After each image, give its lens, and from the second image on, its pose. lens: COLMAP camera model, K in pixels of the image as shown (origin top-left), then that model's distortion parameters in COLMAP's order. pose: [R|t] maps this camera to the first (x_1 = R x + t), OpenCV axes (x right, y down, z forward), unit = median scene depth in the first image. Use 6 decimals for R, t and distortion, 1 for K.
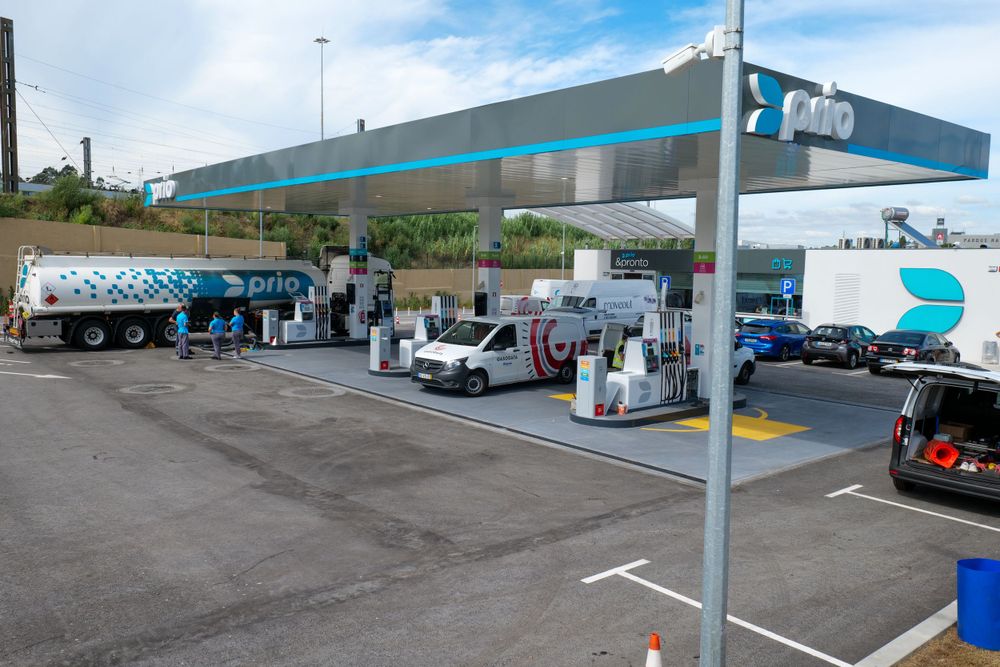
lens RADIAL K [[757.6, 0, 500.0], [0, 757.6, 333.5], [0, 0, 1]] dist [0.008540, 0.001164]
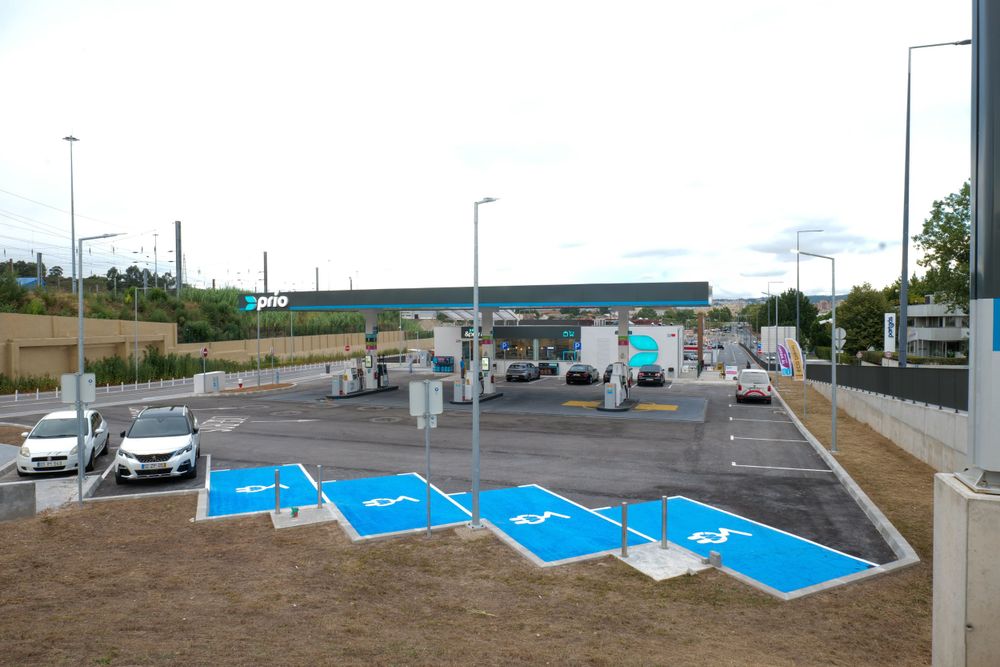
lens RADIAL K [[585.4, 0, 500.0], [0, 585.4, 333.5], [0, 0, 1]] dist [-0.013810, -0.000574]
pose [[0.876414, -0.030985, 0.480560, -0.584641], [0.066156, 0.996213, -0.056420, -0.024513], [-0.476992, 0.081239, 0.875145, -0.252198]]
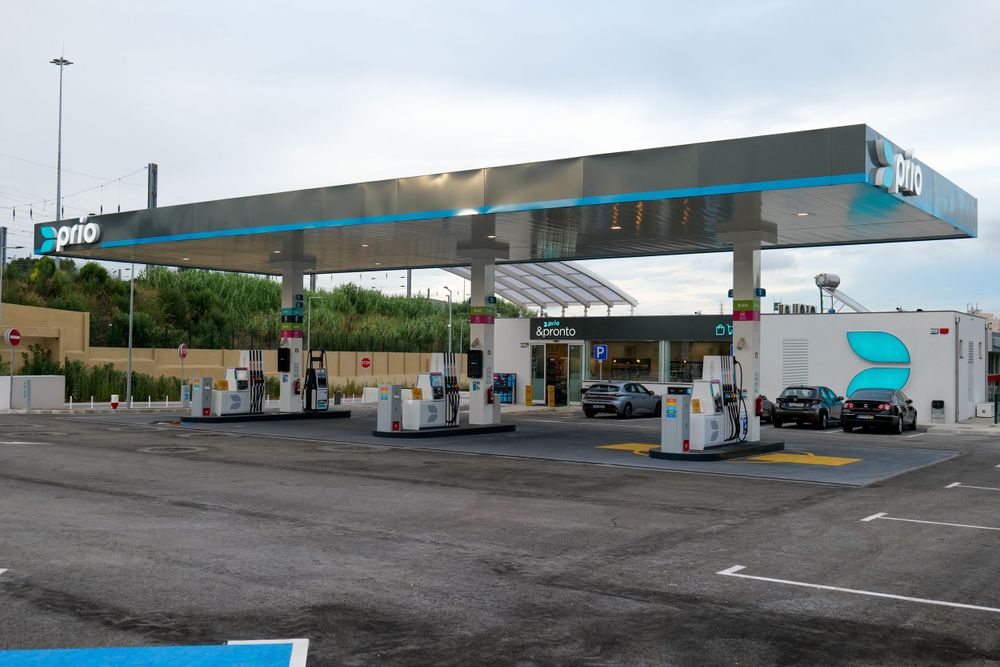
lens RADIAL K [[963.8, 0, 500.0], [0, 963.8, 333.5], [0, 0, 1]] dist [0.014664, 0.004519]
pose [[0.970425, 0.002113, 0.241392, -0.236344], [0.025583, 0.993430, -0.111544, 0.048675], [-0.240042, 0.114421, 0.963996, -0.122721]]
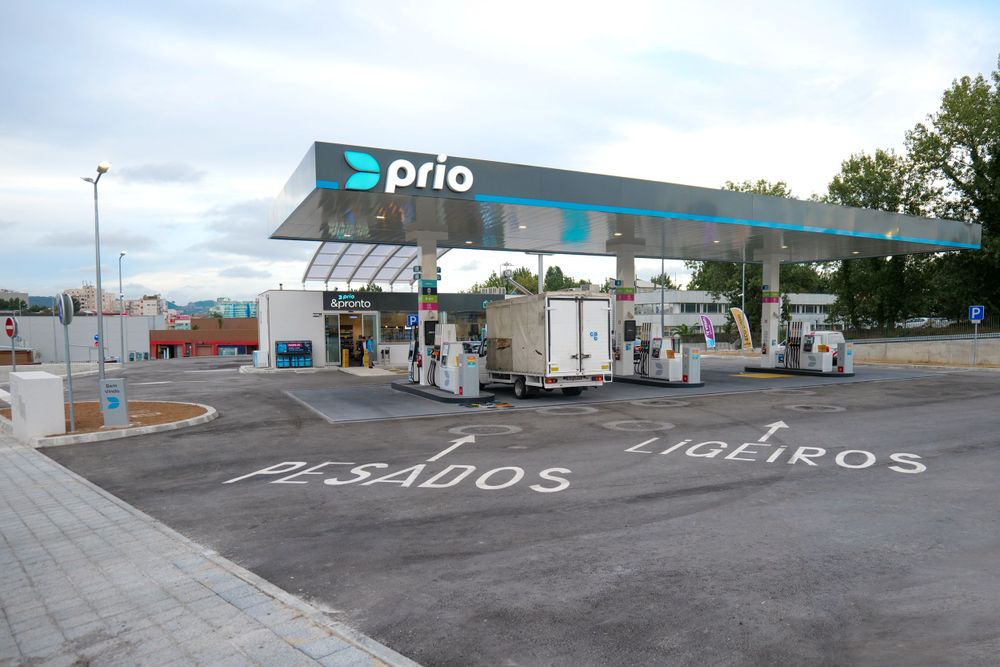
lens RADIAL K [[638.5, 0, 558.8], [0, 638.5, 335.2], [0, 0, 1]] dist [-0.003932, -0.000340]
pose [[0.205874, -0.036866, 0.977884, -0.914616], [0.100603, 0.994793, 0.016323, -0.049968], [-0.973393, 0.095018, 0.208511, 0.759327]]
